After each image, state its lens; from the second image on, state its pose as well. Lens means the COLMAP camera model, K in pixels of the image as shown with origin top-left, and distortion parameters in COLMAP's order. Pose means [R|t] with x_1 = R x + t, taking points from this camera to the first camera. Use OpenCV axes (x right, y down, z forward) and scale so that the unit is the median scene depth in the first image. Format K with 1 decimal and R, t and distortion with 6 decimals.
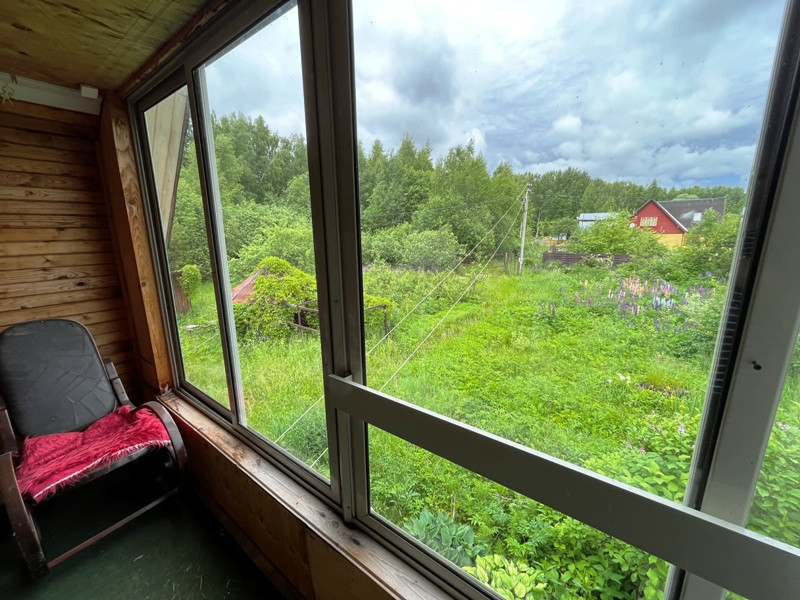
lens RADIAL K [[321.4, 0, 400.0], [0, 321.4, 300.0], [0, 0, 1]] dist [-0.006619, -0.000439]
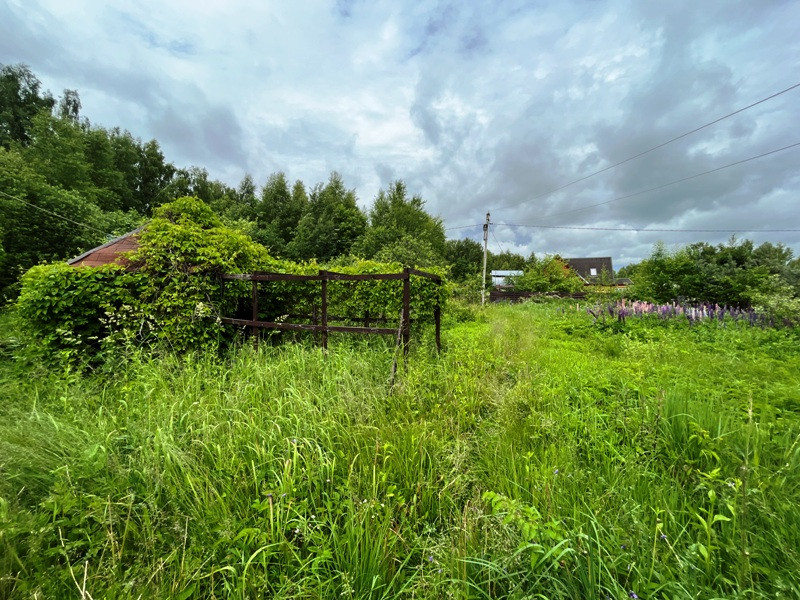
lens RADIAL K [[321.4, 0, 400.0], [0, 321.4, 300.0], [0, 0, 1]] dist [-0.006619, -0.000439]
pose [[0.956006, 0.030650, 0.291740, -0.197093], [0.026571, 0.981391, -0.190175, 0.109454], [-0.292140, 0.189561, 0.937401, 0.410285]]
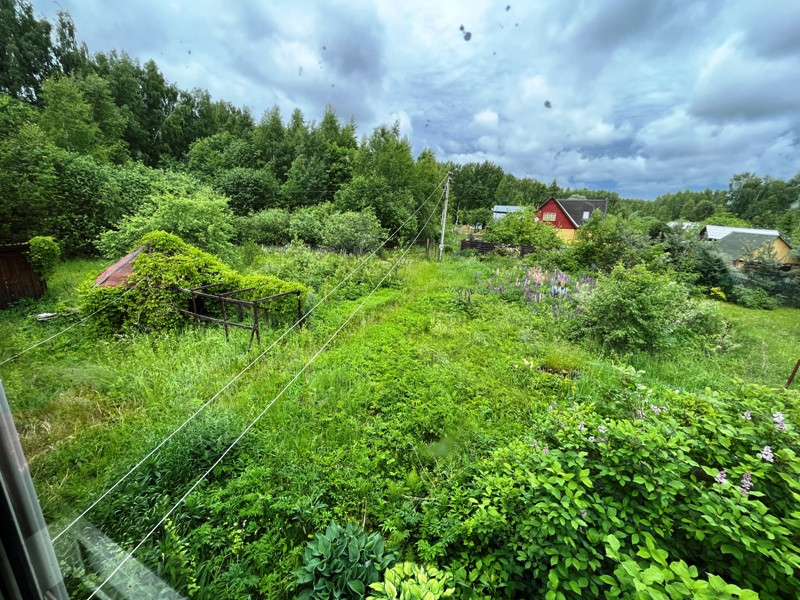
lens RADIAL K [[321.4, 0, 400.0], [0, 321.4, 300.0], [0, 0, 1]] dist [-0.006619, -0.000439]
pose [[0.972762, 0.003897, 0.231773, 0.016565], [-0.016221, 0.998552, 0.051290, -0.008364], [-0.231238, -0.053653, 0.971417, 0.034384]]
